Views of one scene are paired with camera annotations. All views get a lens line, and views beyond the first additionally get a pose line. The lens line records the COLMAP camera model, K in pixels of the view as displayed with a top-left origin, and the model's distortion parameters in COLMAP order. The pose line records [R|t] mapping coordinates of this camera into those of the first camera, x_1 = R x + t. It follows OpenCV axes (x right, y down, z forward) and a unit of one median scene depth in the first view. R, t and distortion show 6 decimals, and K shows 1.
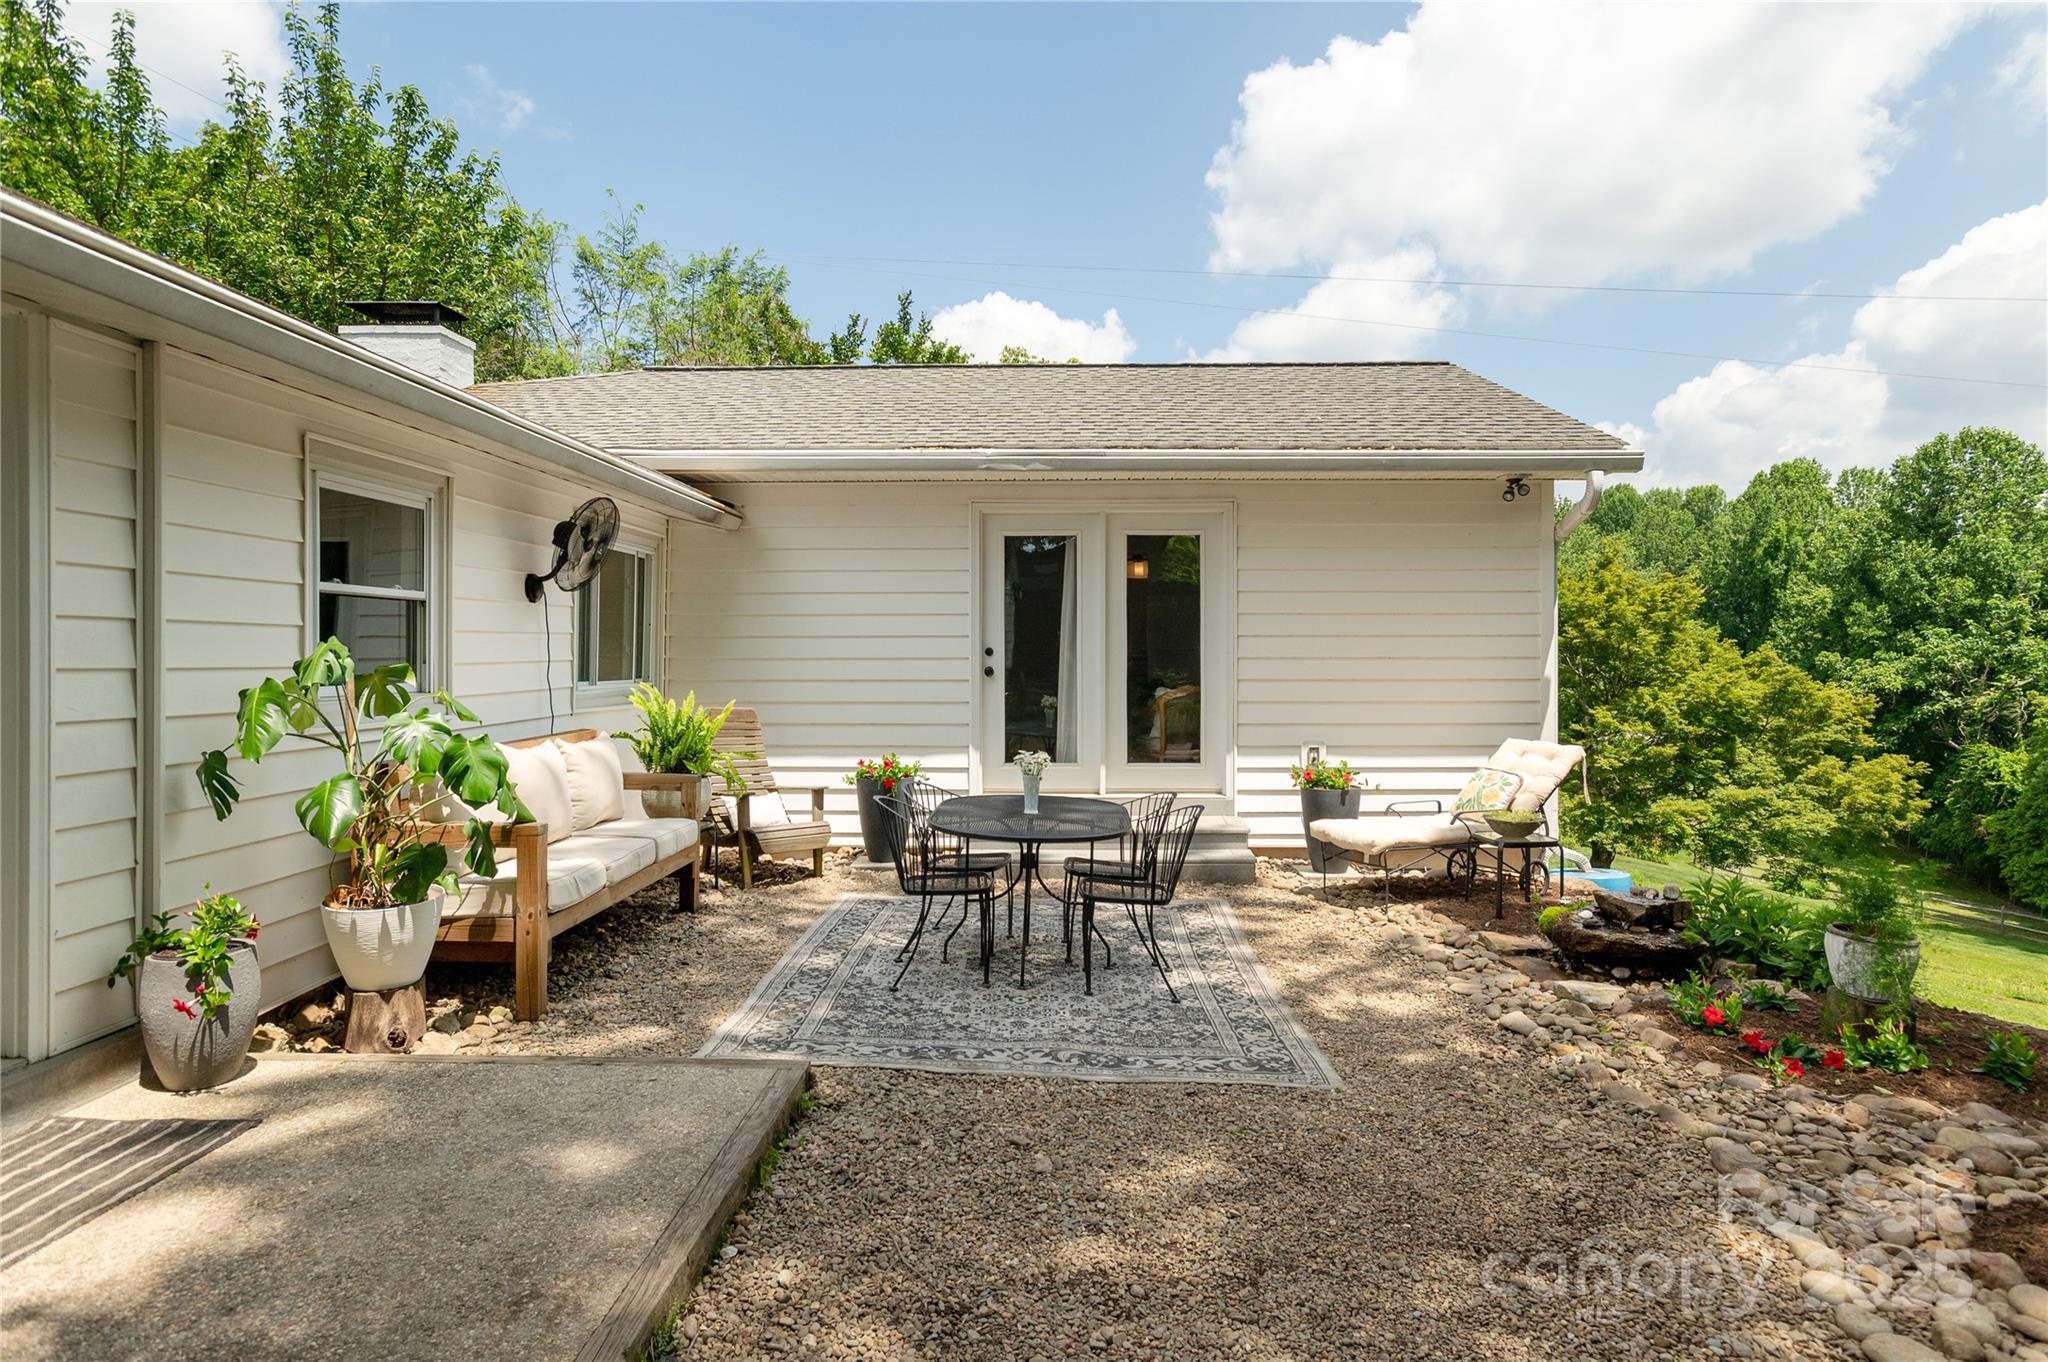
lens RADIAL K [[1226.3, 0, 1027.0], [0, 1226.3, 684.2], [0, 0, 1]] dist [0.007186, 0.001727]
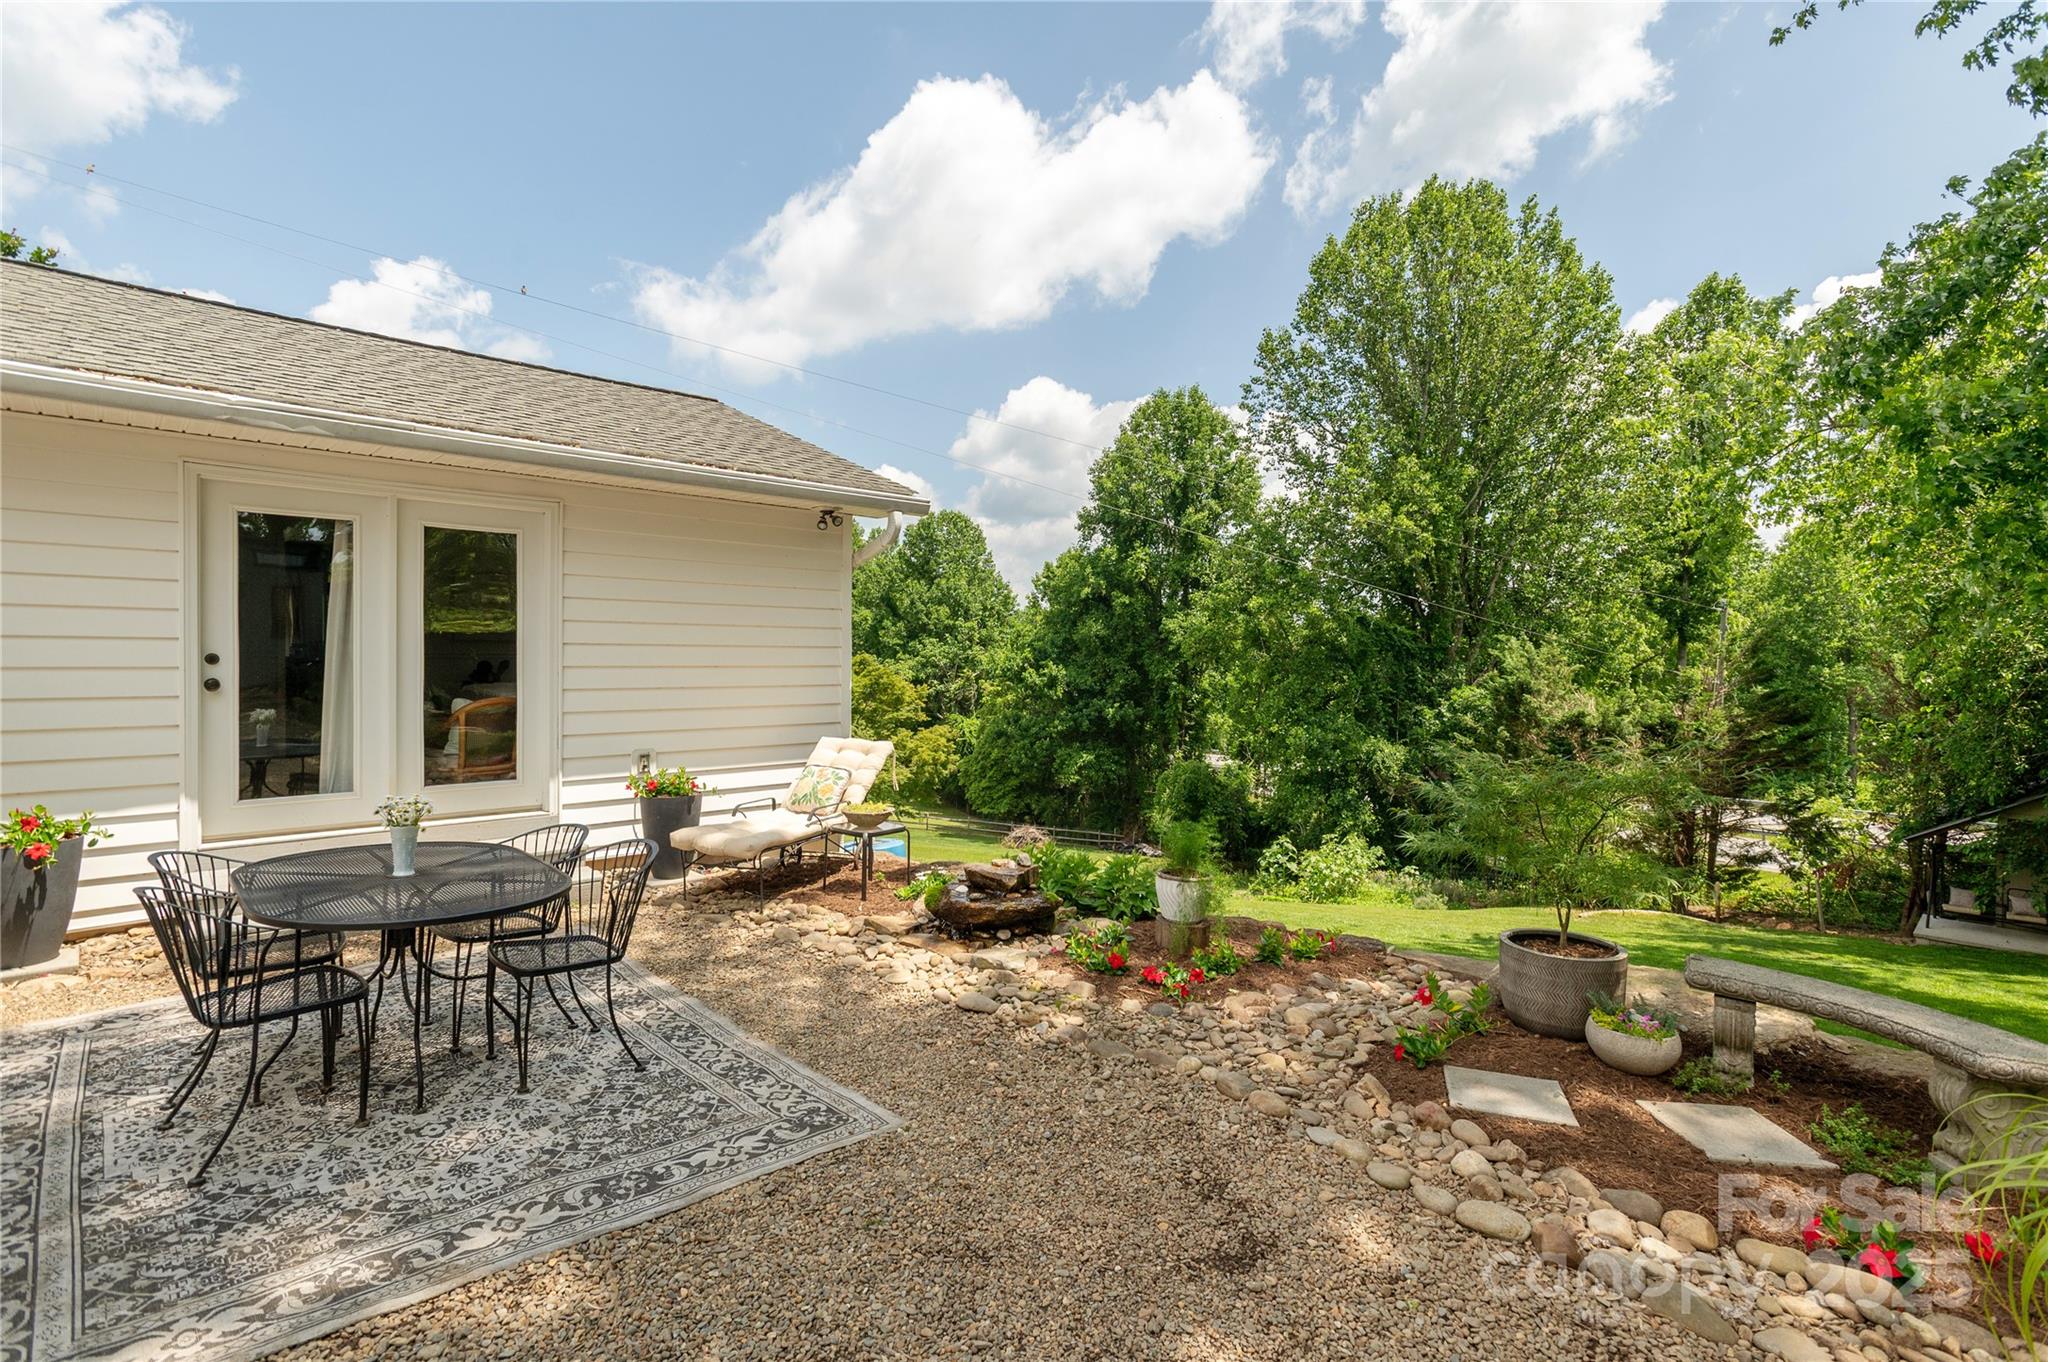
lens RADIAL K [[969.2, 0, 1025.9], [0, 969.2, 672.4], [0, 0, 1]] dist [-0.058596, 0.050645]
pose [[0.687134, -0.009134, 0.726474, -0.117965], [0.010469, 0.999942, 0.002670, -0.014457], [-0.726456, 0.005771, 0.687189, 0.218122]]
